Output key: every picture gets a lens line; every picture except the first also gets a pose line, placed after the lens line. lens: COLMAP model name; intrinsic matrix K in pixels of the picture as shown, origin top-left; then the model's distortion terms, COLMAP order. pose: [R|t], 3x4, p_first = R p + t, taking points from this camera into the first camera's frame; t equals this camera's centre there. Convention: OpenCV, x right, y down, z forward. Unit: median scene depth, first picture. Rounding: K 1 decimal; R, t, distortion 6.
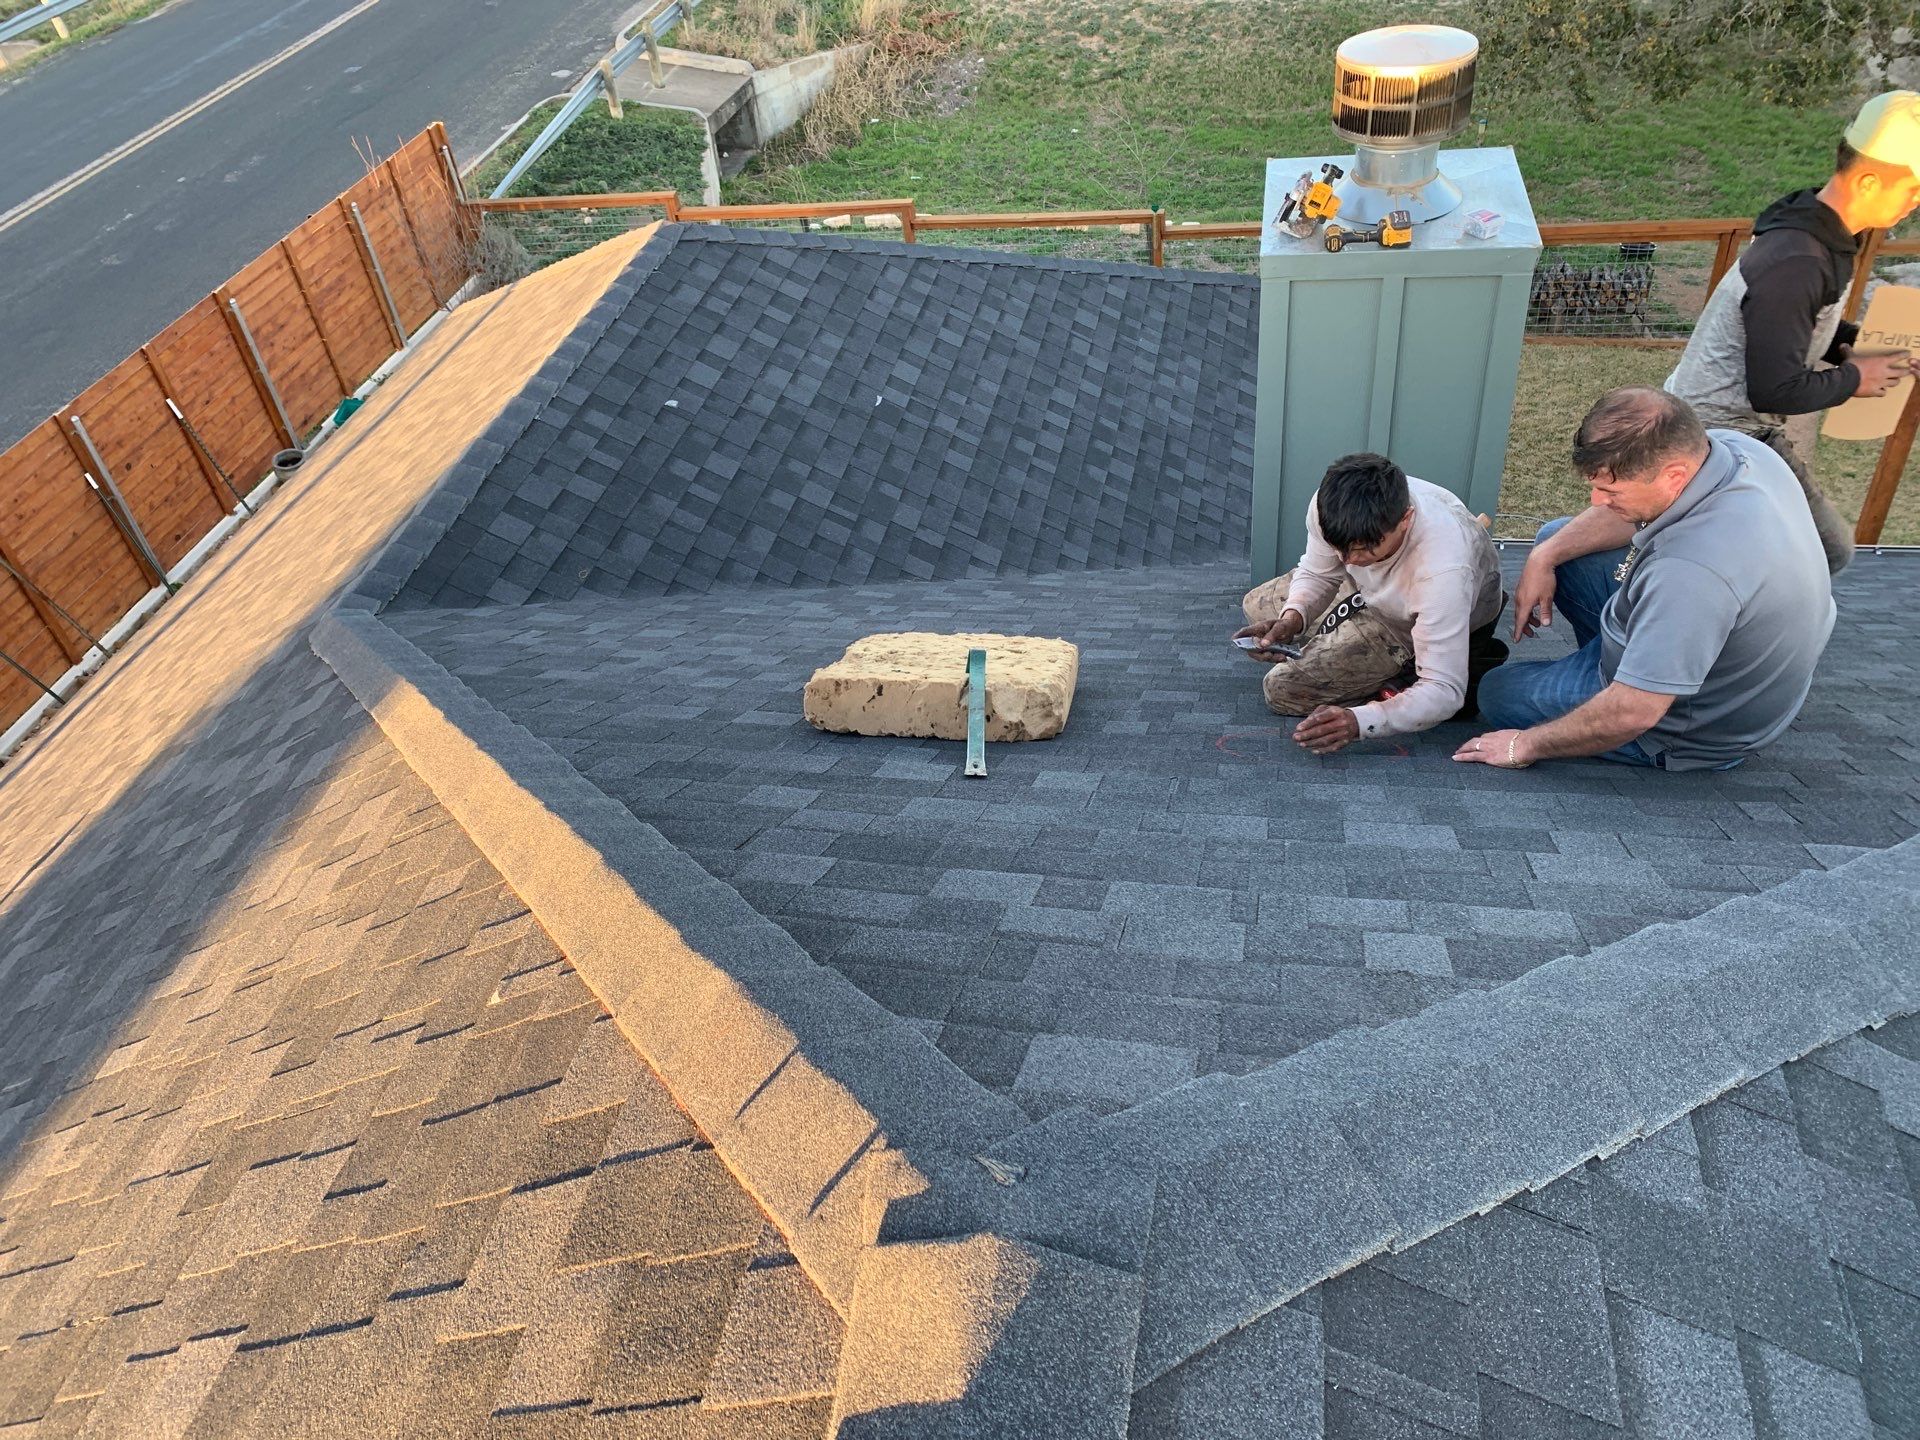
lens RADIAL K [[1471.4, 0, 935.4], [0, 1471.4, 730.7], [0, 0, 1]] dist [0.032116, -0.018600]
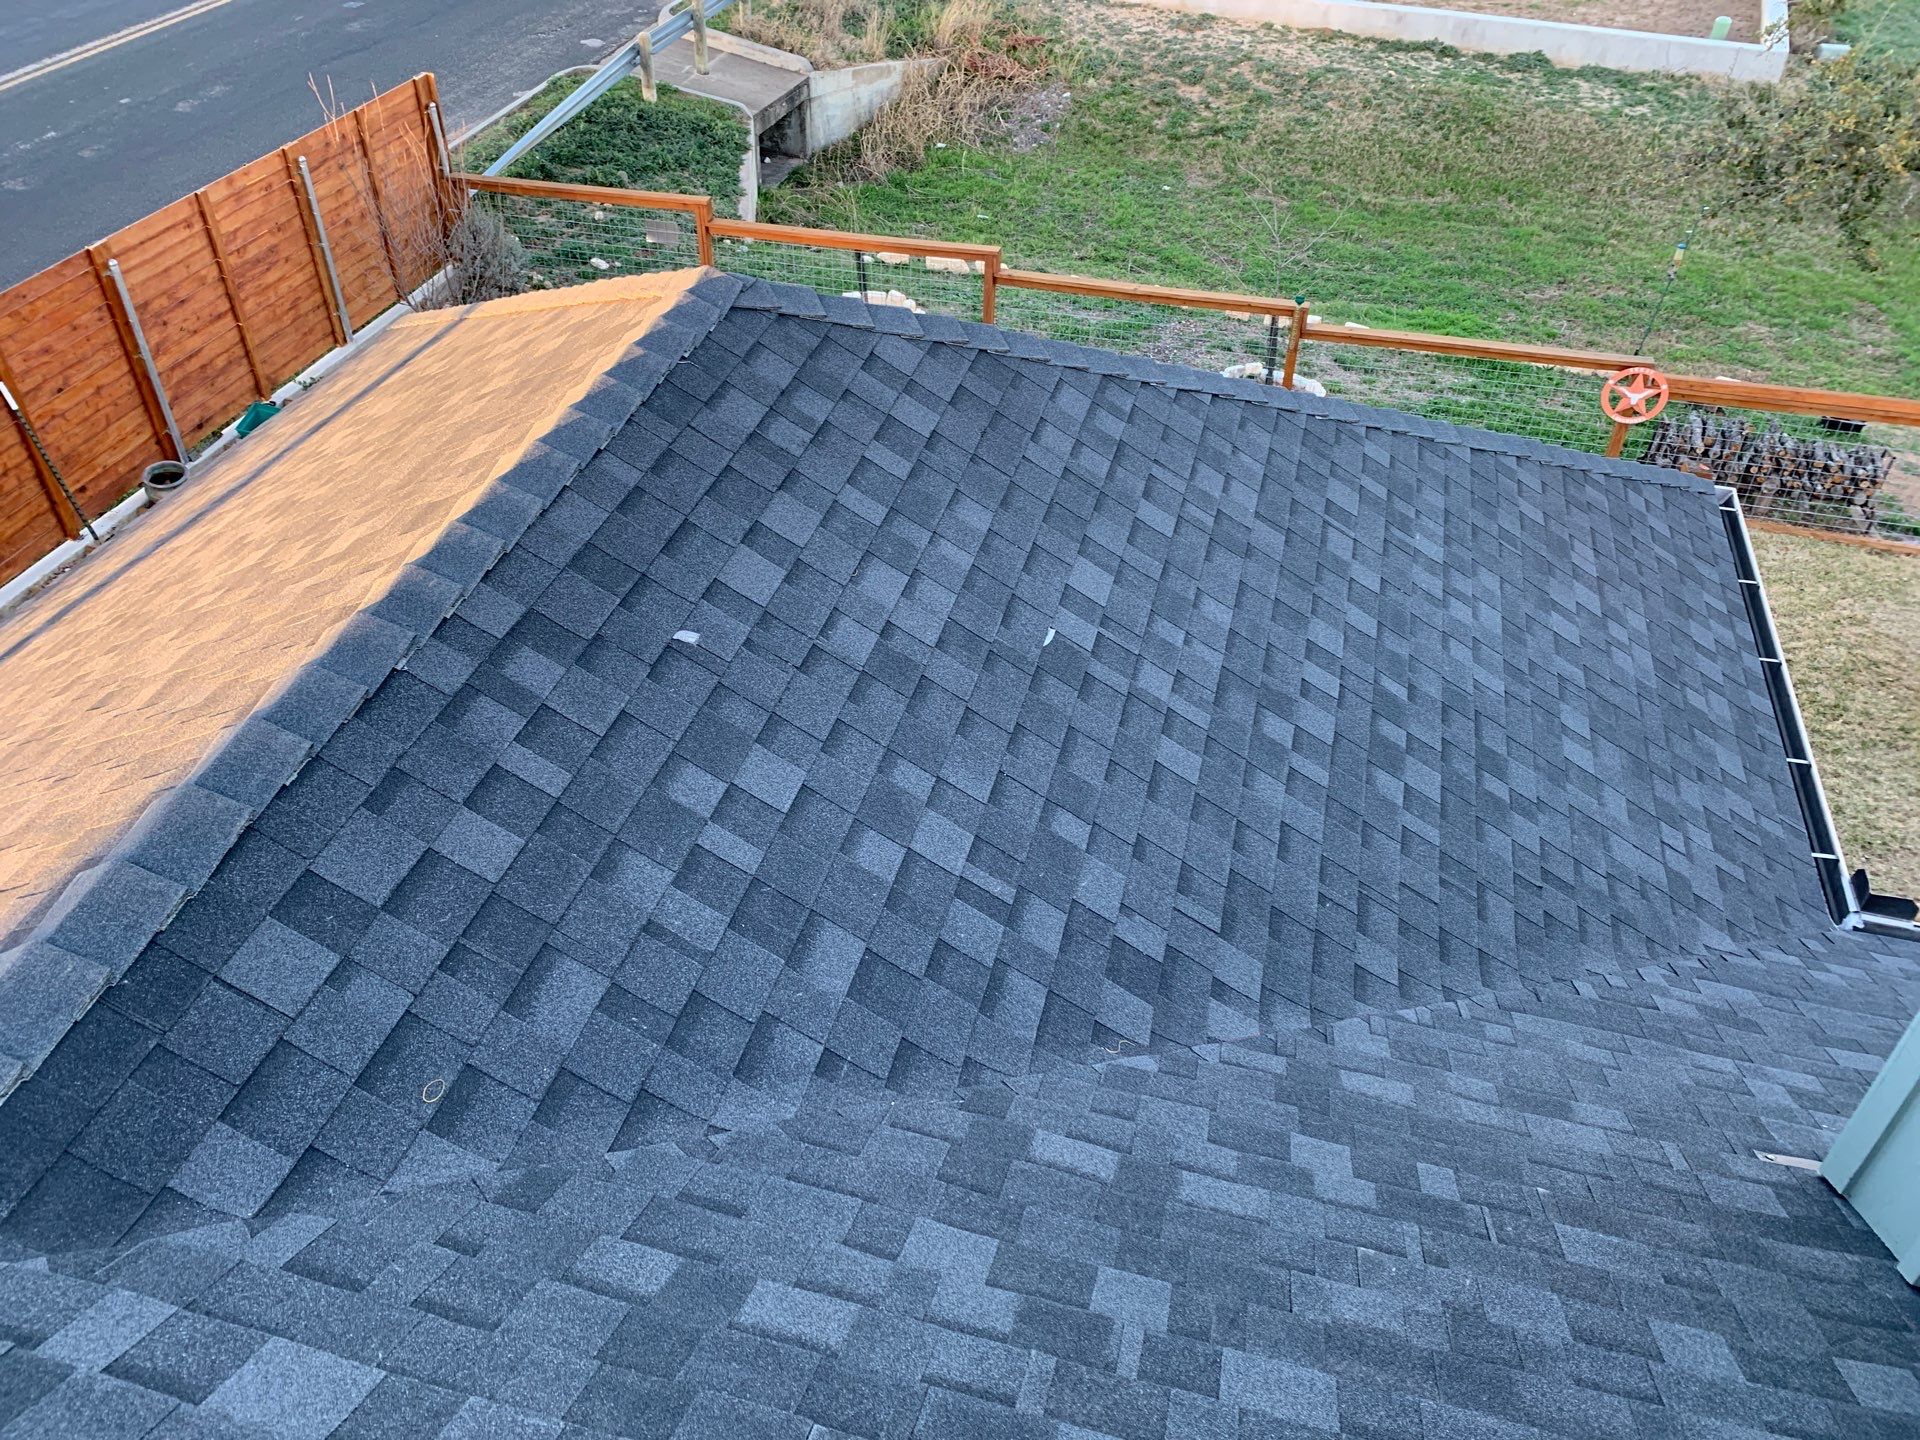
lens RADIAL K [[1471.4, 0, 951.0], [0, 1471.4, 736.4], [0, 0, 1]] dist [0.032116, -0.018600]
pose [[0.991751, 0.122183, 0.038744, -0.045961], [-0.121590, 0.992430, -0.017305, -0.084643], [-0.040565, 0.012451, 0.999099, 0.216428]]
